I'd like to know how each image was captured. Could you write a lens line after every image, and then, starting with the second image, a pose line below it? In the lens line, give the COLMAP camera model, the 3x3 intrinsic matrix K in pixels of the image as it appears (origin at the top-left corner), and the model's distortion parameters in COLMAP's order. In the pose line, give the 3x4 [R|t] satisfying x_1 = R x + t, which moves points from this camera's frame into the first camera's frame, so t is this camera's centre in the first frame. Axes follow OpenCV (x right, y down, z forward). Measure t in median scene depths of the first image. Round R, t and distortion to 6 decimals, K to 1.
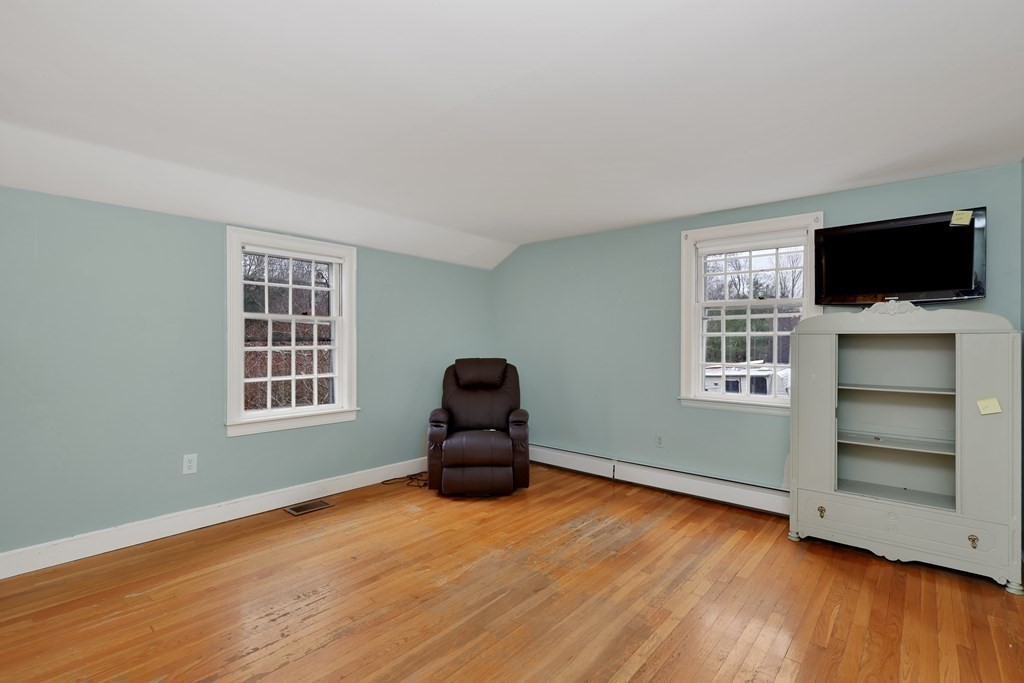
lens RADIAL K [[487.2, 0, 506.2], [0, 487.2, 341.8], [0, 0, 1]] dist [0.000178, 0.000468]
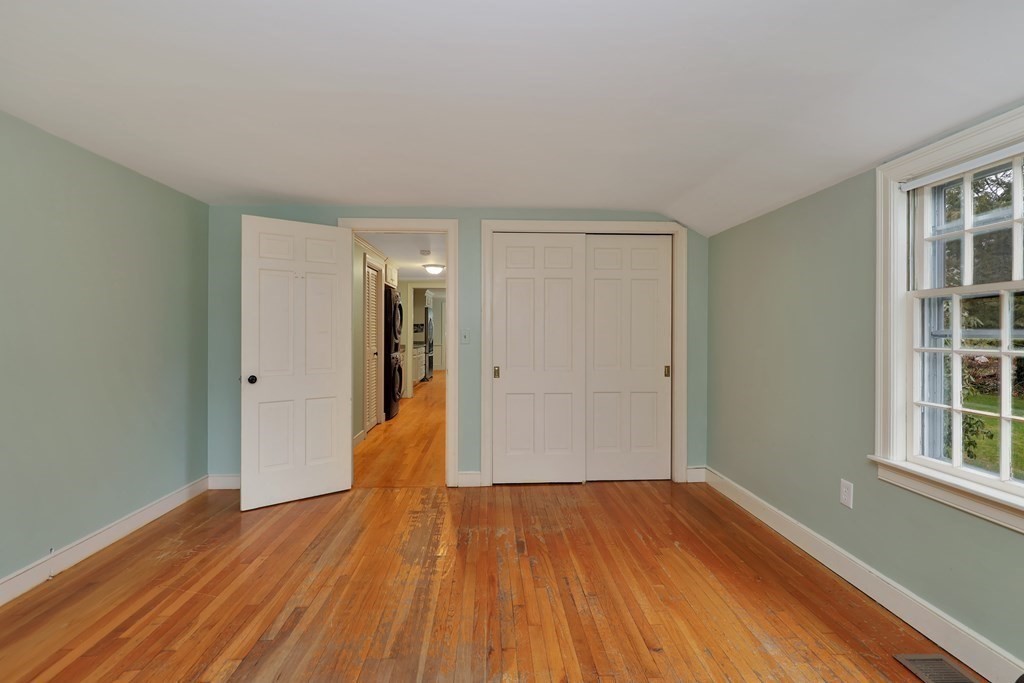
lens RADIAL K [[487.2, 0, 514.2], [0, 487.2, 334.7], [0, 0, 1]] dist [0.000178, 0.000468]
pose [[-0.726534, -0.005701, -0.687107, 0.330047], [-0.008270, 0.999966, 0.000447, 0.003589], [0.687081, 0.006008, -0.726556, 1.464415]]
